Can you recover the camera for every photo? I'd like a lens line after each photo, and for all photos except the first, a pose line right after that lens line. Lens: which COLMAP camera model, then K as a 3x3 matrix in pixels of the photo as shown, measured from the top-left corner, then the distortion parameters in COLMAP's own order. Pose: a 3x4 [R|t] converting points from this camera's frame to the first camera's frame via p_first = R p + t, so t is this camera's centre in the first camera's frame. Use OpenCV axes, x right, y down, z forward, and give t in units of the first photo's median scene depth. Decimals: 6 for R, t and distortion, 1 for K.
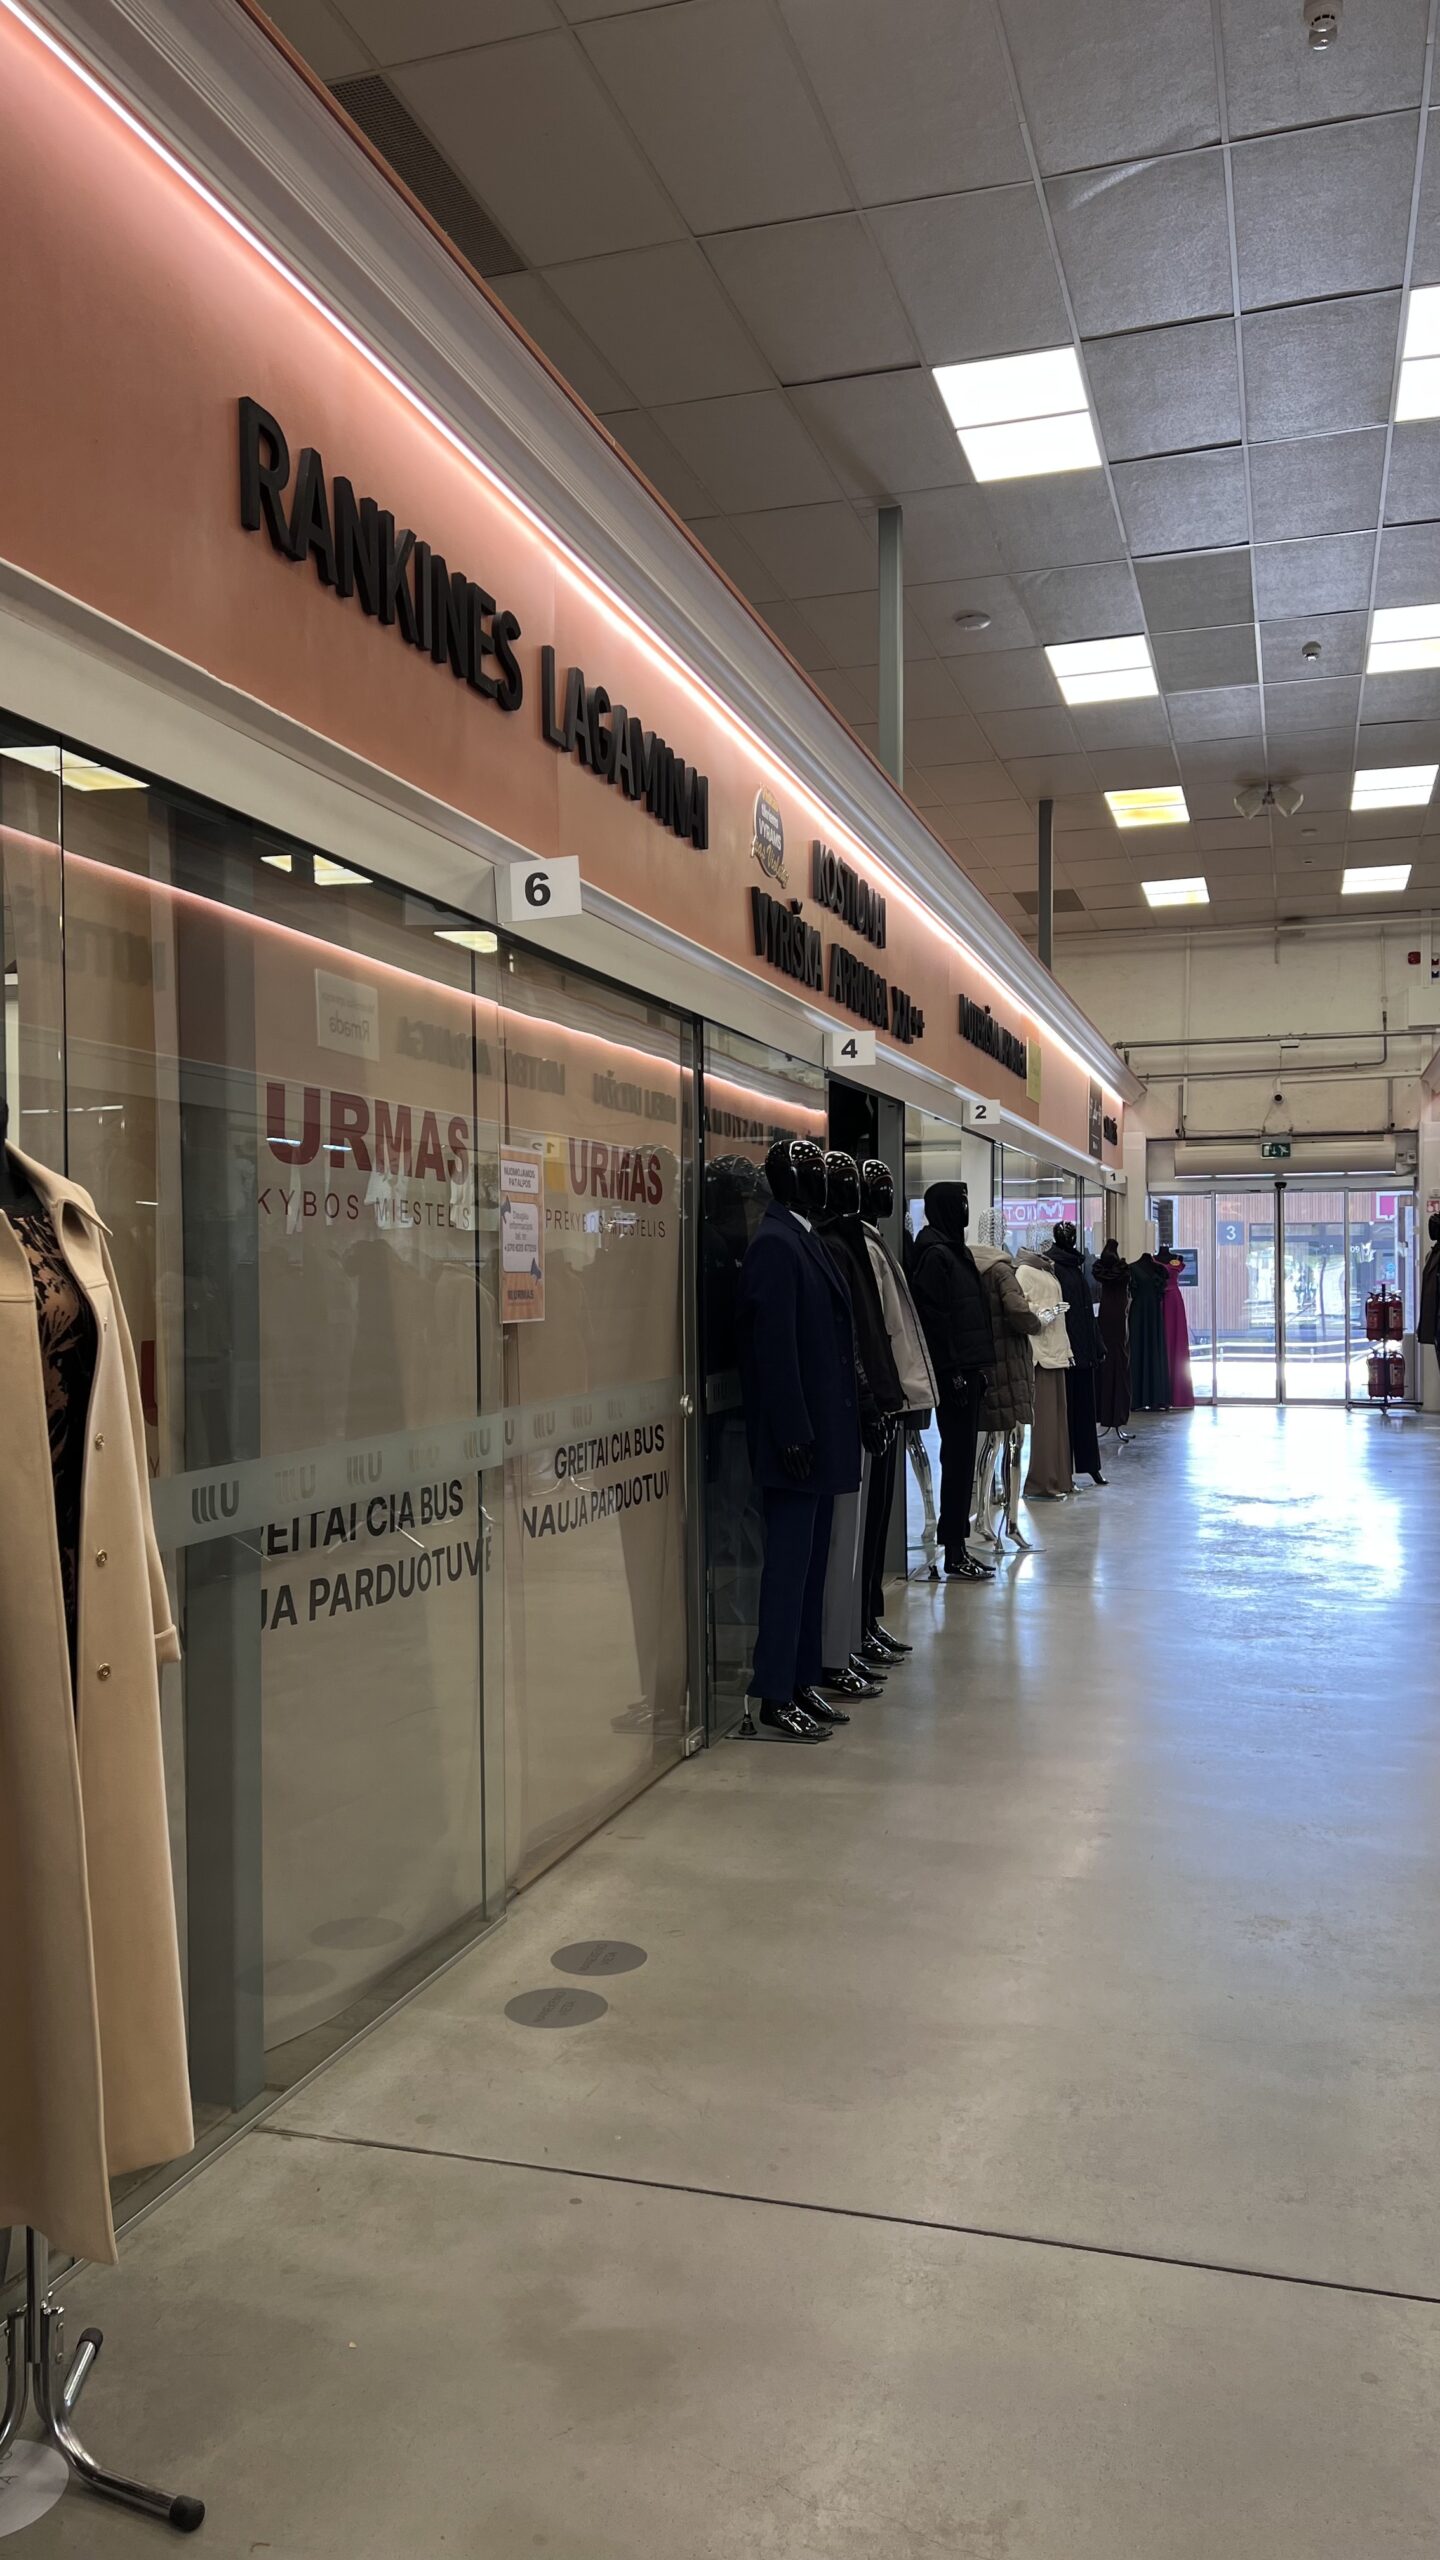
lens RADIAL K [[1884.5, 0, 720.0], [0, 1884.5, 1280.0], [0, 0, 1]] dist [0.033819, -0.003975]
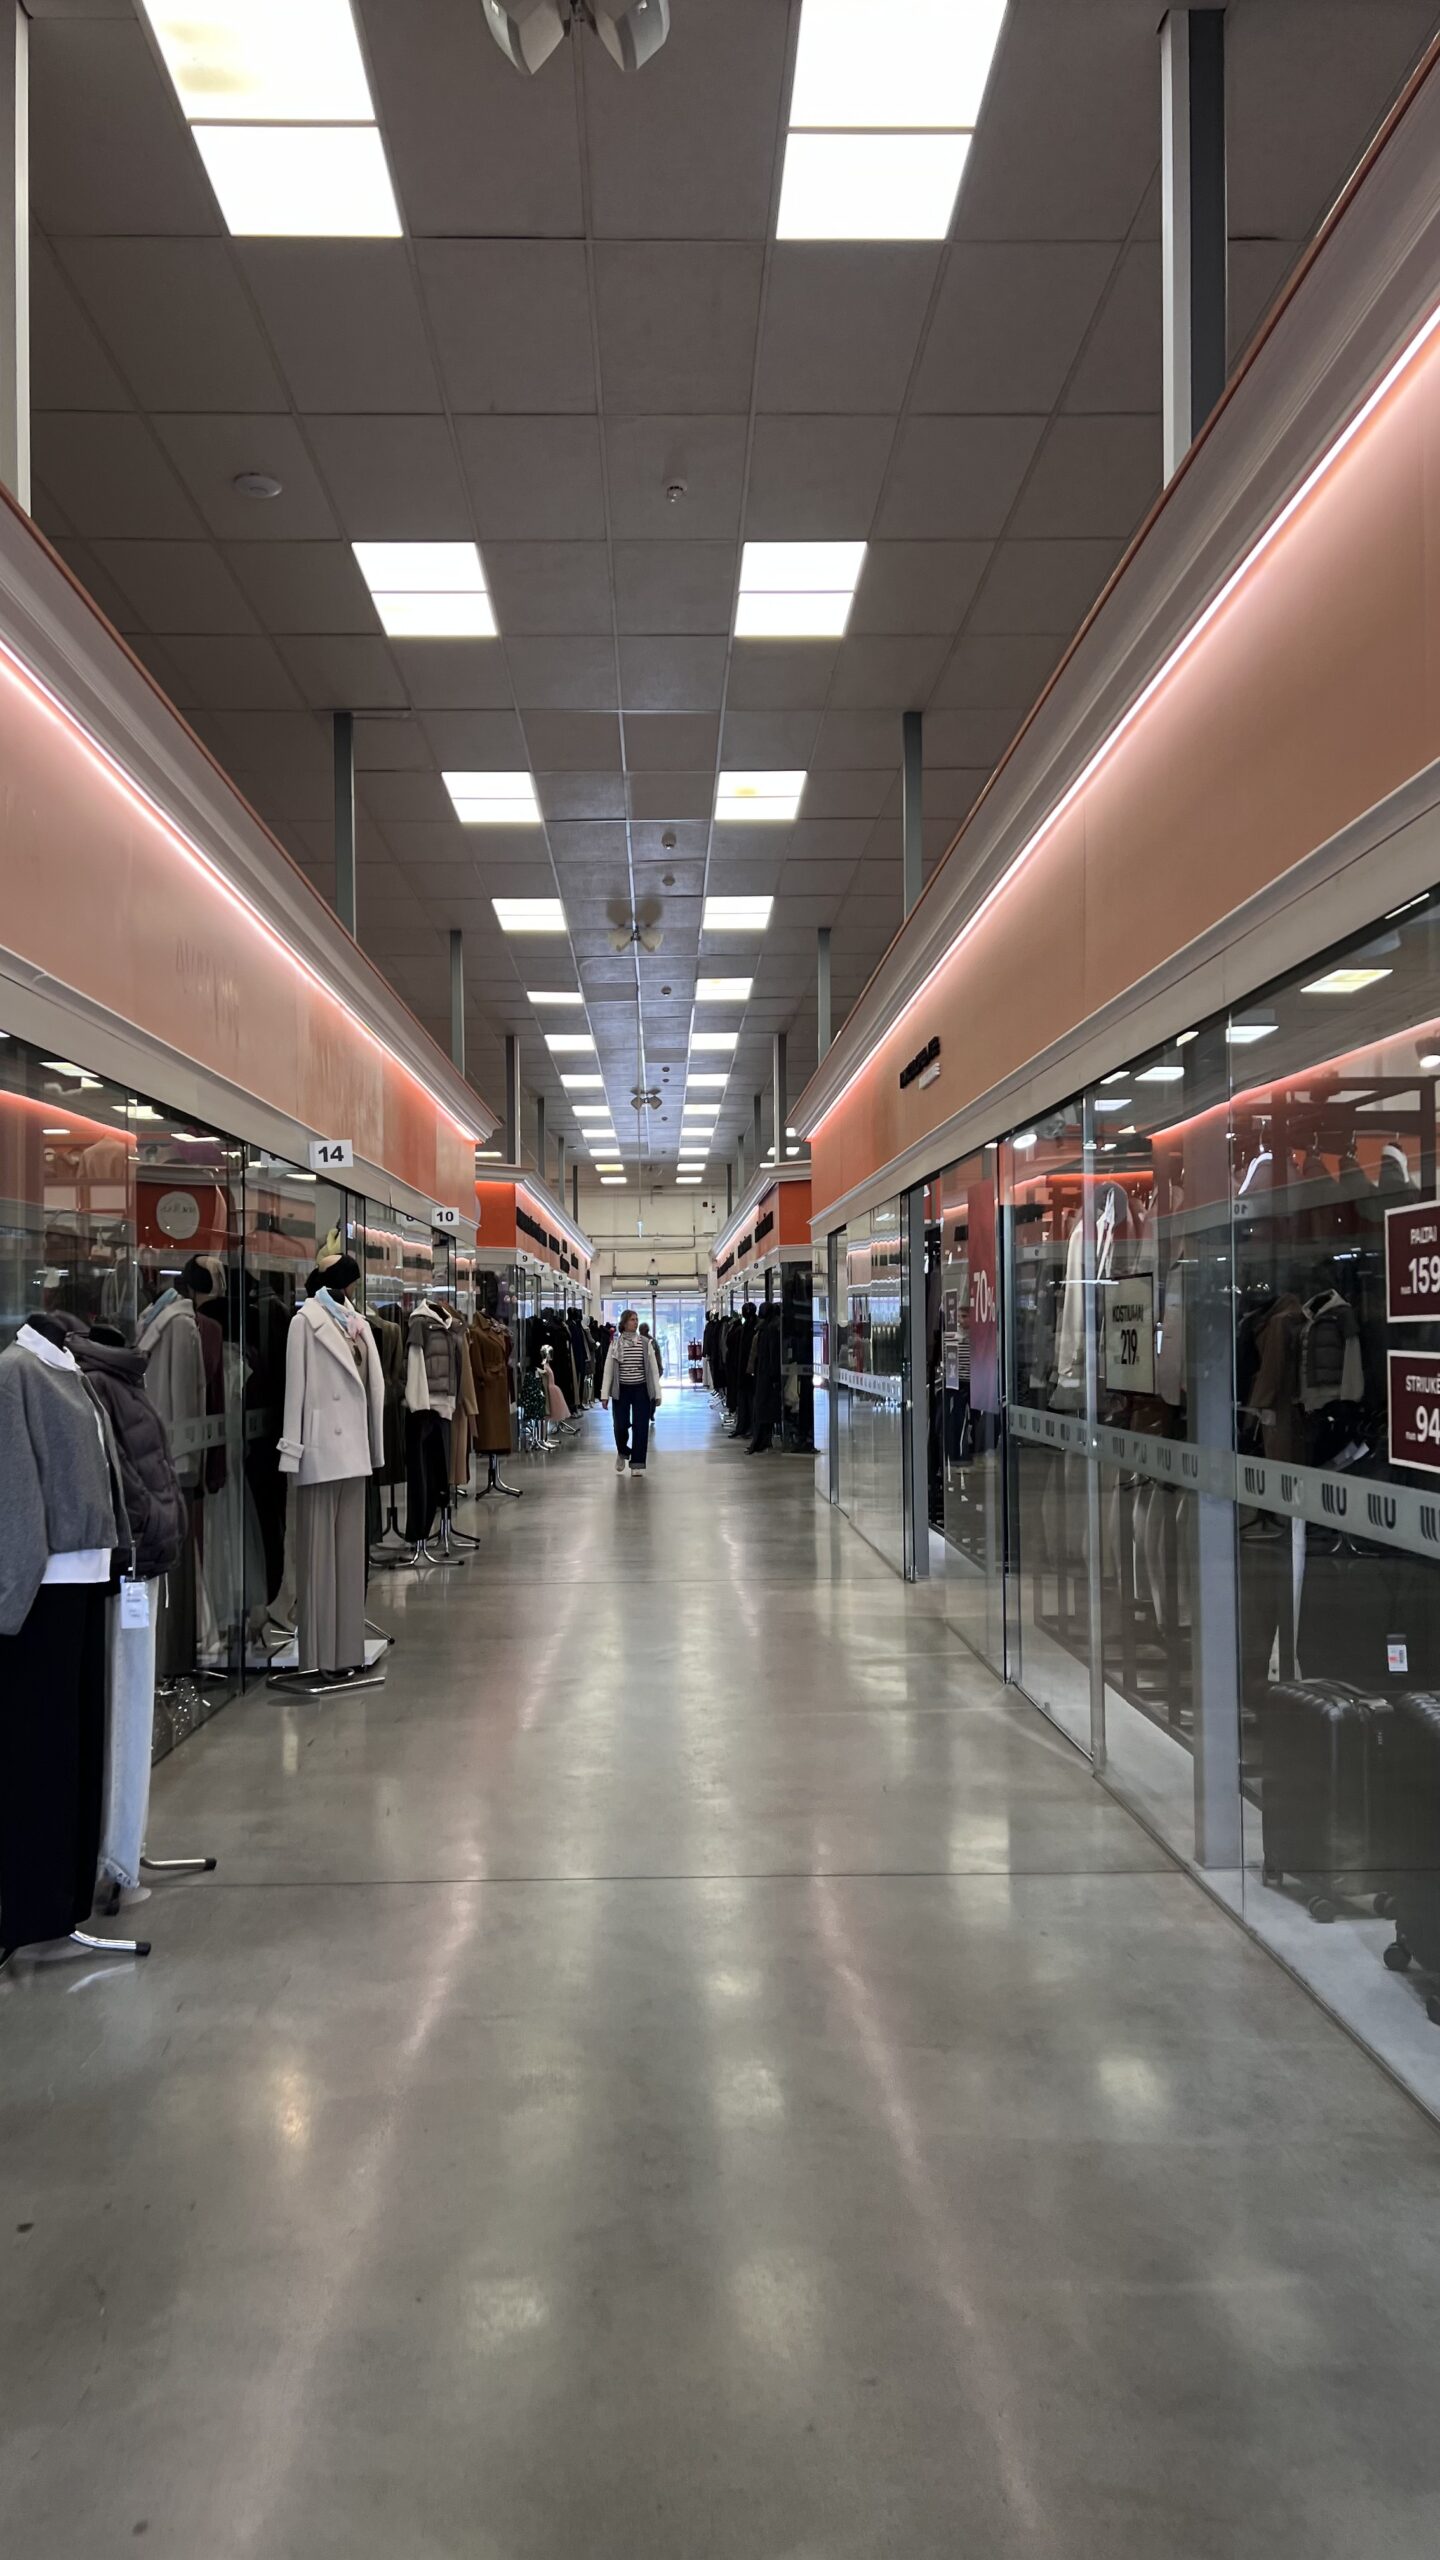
lens RADIAL K [[1884.5, 0, 720.0], [0, 1884.5, 1280.0], [0, 0, 1]] dist [0.033819, -0.003975]
pose [[0.946290, 0.012170, 0.323089, -0.268110], [-0.001291, 0.999426, -0.033865, 0.007363], [-0.323315, 0.031629, 0.945763, -0.870860]]
